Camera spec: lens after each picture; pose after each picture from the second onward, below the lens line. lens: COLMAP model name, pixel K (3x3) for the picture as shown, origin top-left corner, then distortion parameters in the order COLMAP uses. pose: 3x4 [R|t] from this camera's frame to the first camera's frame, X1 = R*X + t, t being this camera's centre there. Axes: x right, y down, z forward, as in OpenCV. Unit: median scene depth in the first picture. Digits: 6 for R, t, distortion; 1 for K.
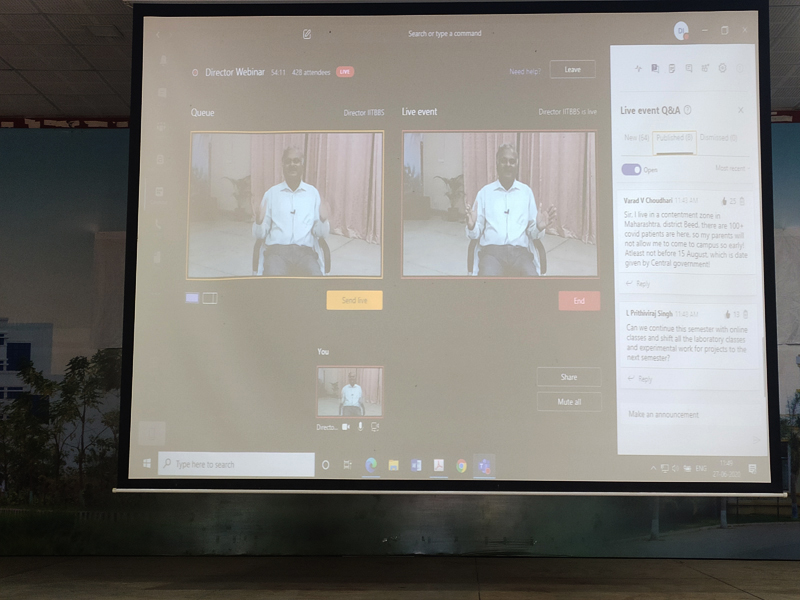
lens RADIAL K [[1248.4, 0, 400.0], [0, 1248.4, 300.0], [0, 0, 1]] dist [0.026254, 0.072847]
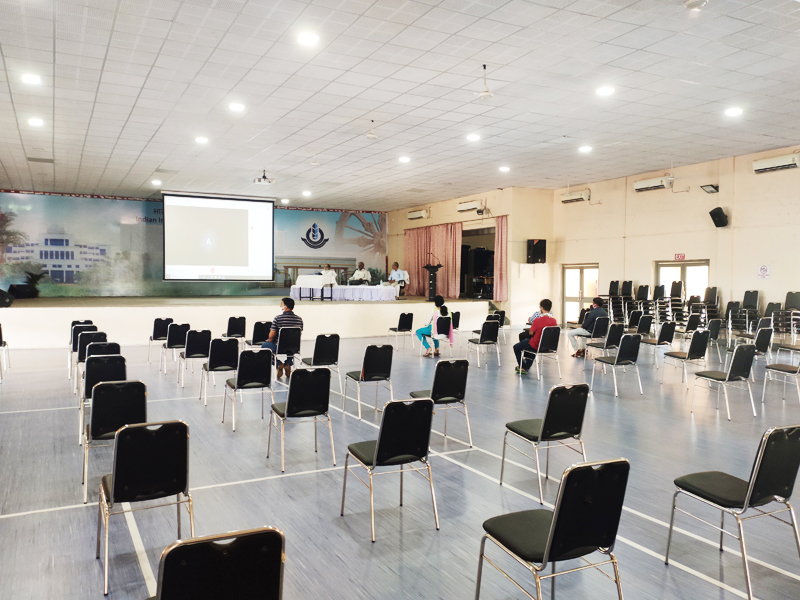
lens RADIAL K [[664.0, 0, 400.0], [0, 664.0, 300.0], [0, 0, 1]] dist [0.032357, -0.008764]
pose [[0.867014, -0.015510, 0.498043, -0.570285], [-0.065512, 0.987291, 0.144791, -0.196257], [-0.493959, -0.158164, 0.854979, -1.539377]]
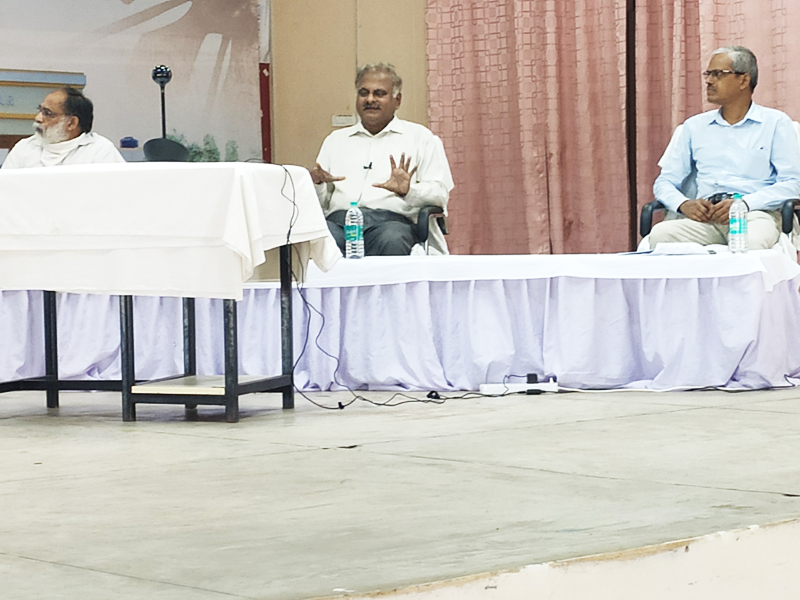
lens RADIAL K [[2366.6, 0, 399.3], [0, 2366.6, 247.5], [0, 0, 1]] dist [0.064398, -0.150036]
pose [[0.718883, -0.027792, 0.694575, -0.233497], [-0.067140, 0.991753, 0.109173, -0.021612], [-0.691881, -0.125116, 0.711088, -0.253000]]
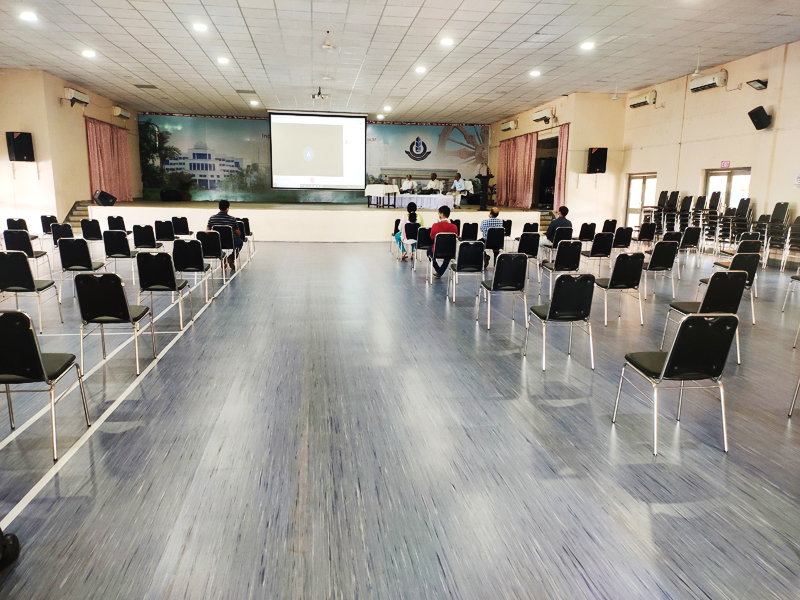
lens RADIAL K [[593.1, 0, 400.0], [0, 593.1, 300.0], [0, 0, 1]] dist [0.079064, -0.088168]
pose [[0.983002, -0.024274, 0.181981, -0.099882], [-0.033165, 0.951436, 0.306055, -0.208520], [-0.180572, -0.306889, 0.934459, -1.684934]]
